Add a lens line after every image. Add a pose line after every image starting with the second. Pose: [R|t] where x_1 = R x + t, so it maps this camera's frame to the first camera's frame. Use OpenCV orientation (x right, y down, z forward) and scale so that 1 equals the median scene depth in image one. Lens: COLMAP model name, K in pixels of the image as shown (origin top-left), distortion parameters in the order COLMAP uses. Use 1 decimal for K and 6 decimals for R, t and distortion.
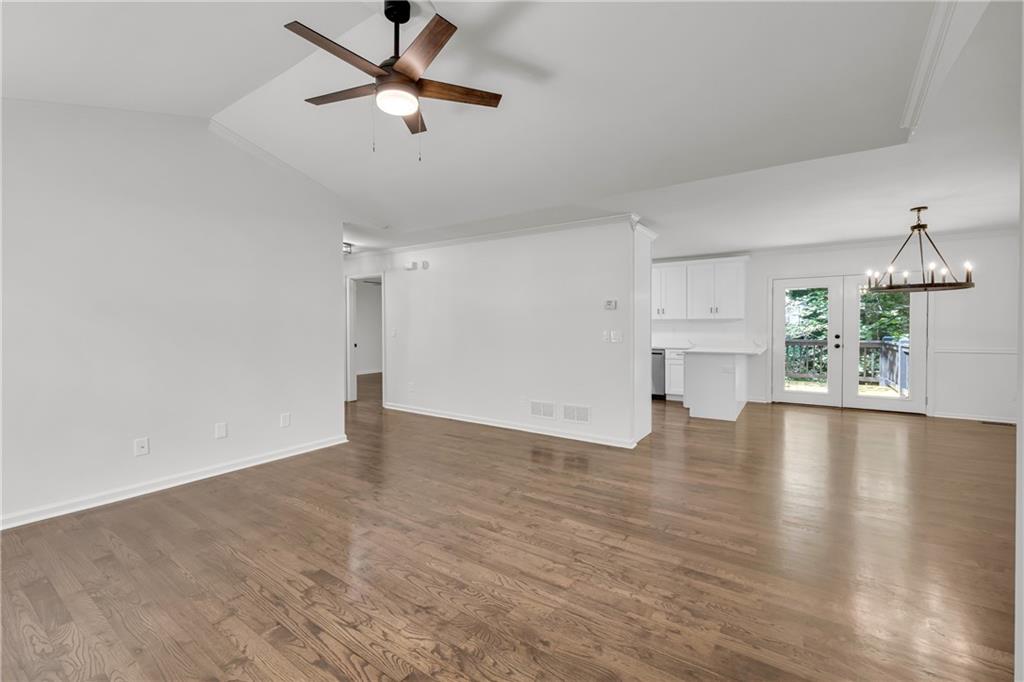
lens RADIAL K [[414.7, 0, 502.8], [0, 414.7, 333.9], [0, 0, 1]] dist [-0.004035, -0.000284]
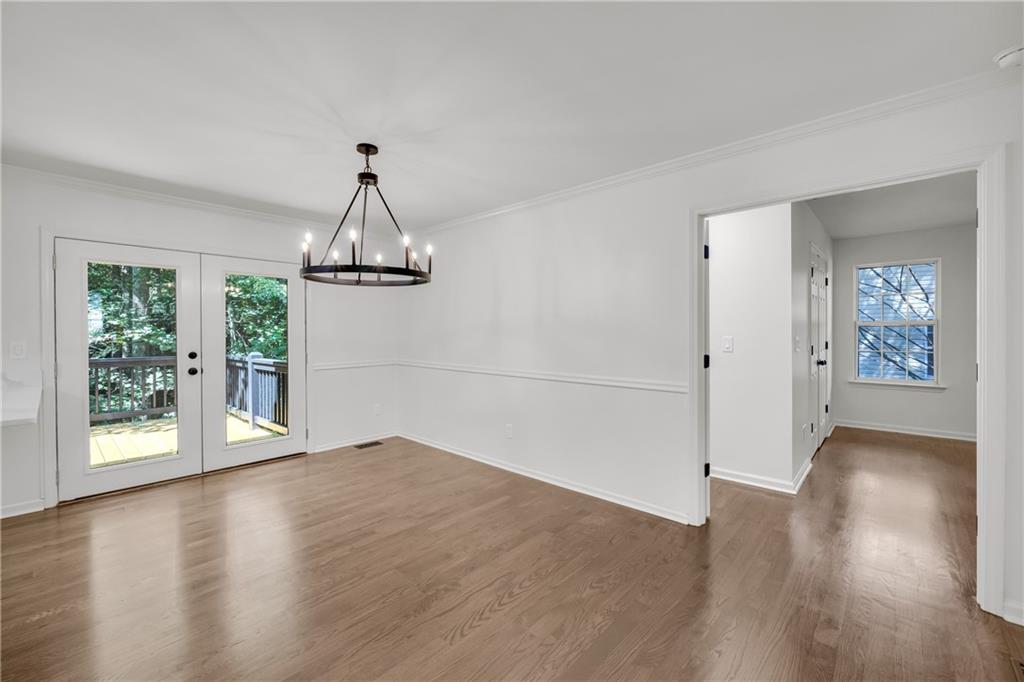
lens RADIAL K [[418.4, 0, 513.0], [0, 418.4, 332.5], [0, 0, 1]] dist [-0.006482, -0.000303]
pose [[0.122682, 0.004067, 0.992438, 0.406836], [0.022768, 0.999717, -0.006911, -0.016958], [-0.992185, 0.023443, 0.122554, 0.699277]]
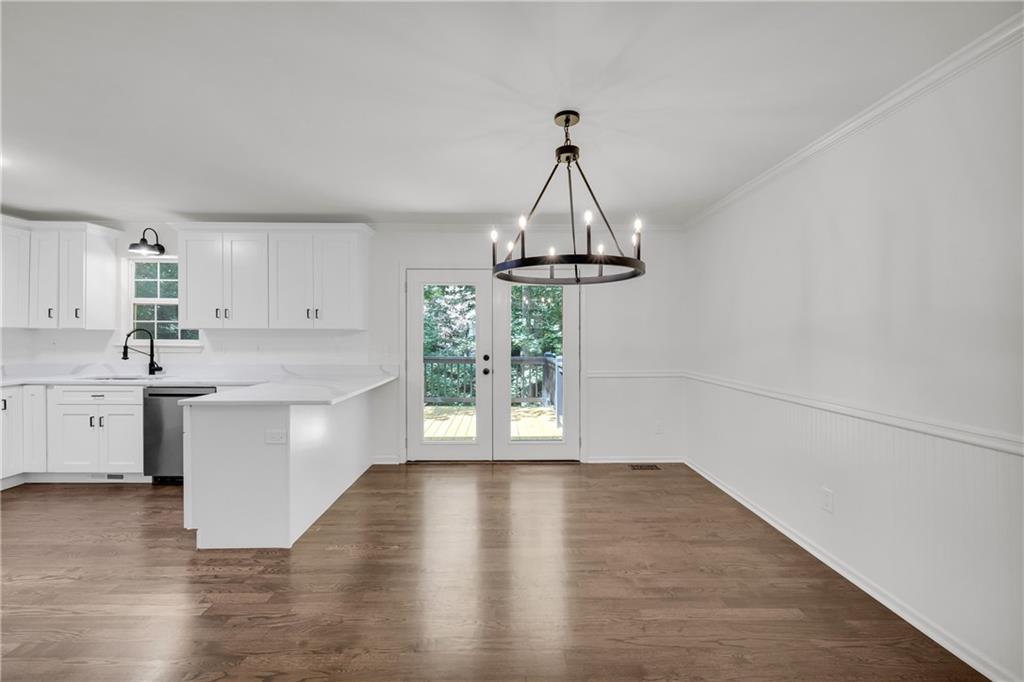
lens RADIAL K [[417.7, 0, 510.5], [0, 417.7, 337.1], [0, 0, 1]] dist [-0.005776, -0.000236]
pose [[0.804212, 0.007266, 0.594299, 0.635451], [0.005766, 0.999783, -0.020026, -0.019817], [-0.594315, 0.019532, 0.803995, 0.620331]]
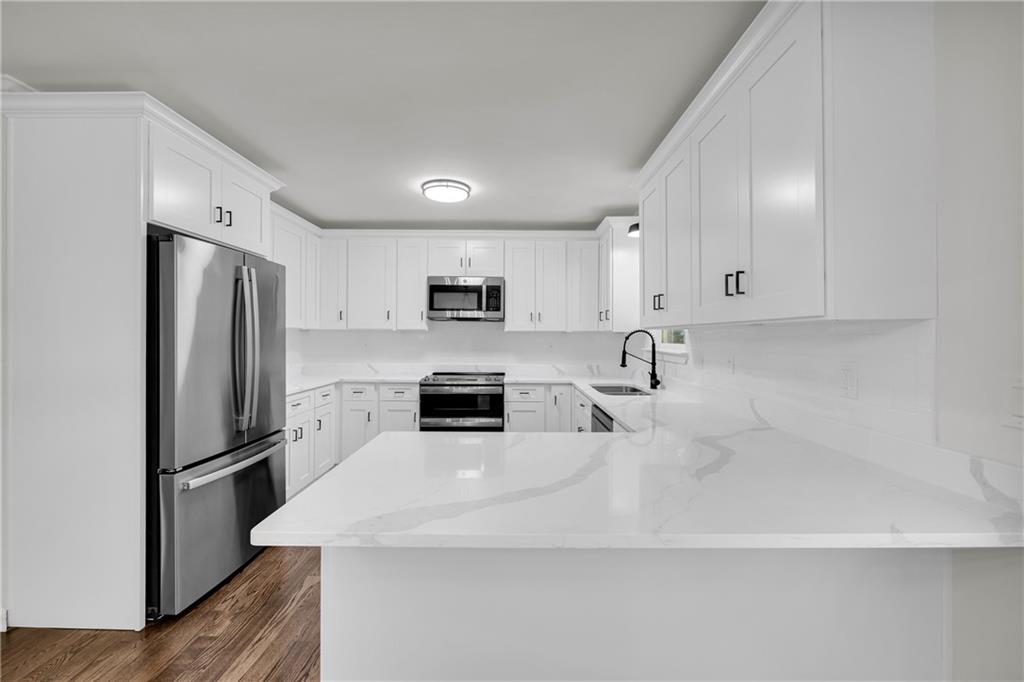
lens RADIAL K [[428.0, 0, 512.6], [0, 428.0, 334.2], [0, 0, 1]] dist [-0.001730, 0.000004]
pose [[0.576233, 0.001769, -0.817283, 1.036022], [-0.026554, 0.999510, -0.016559, -0.035787], [0.816854, 0.031244, 0.575998, 1.255285]]
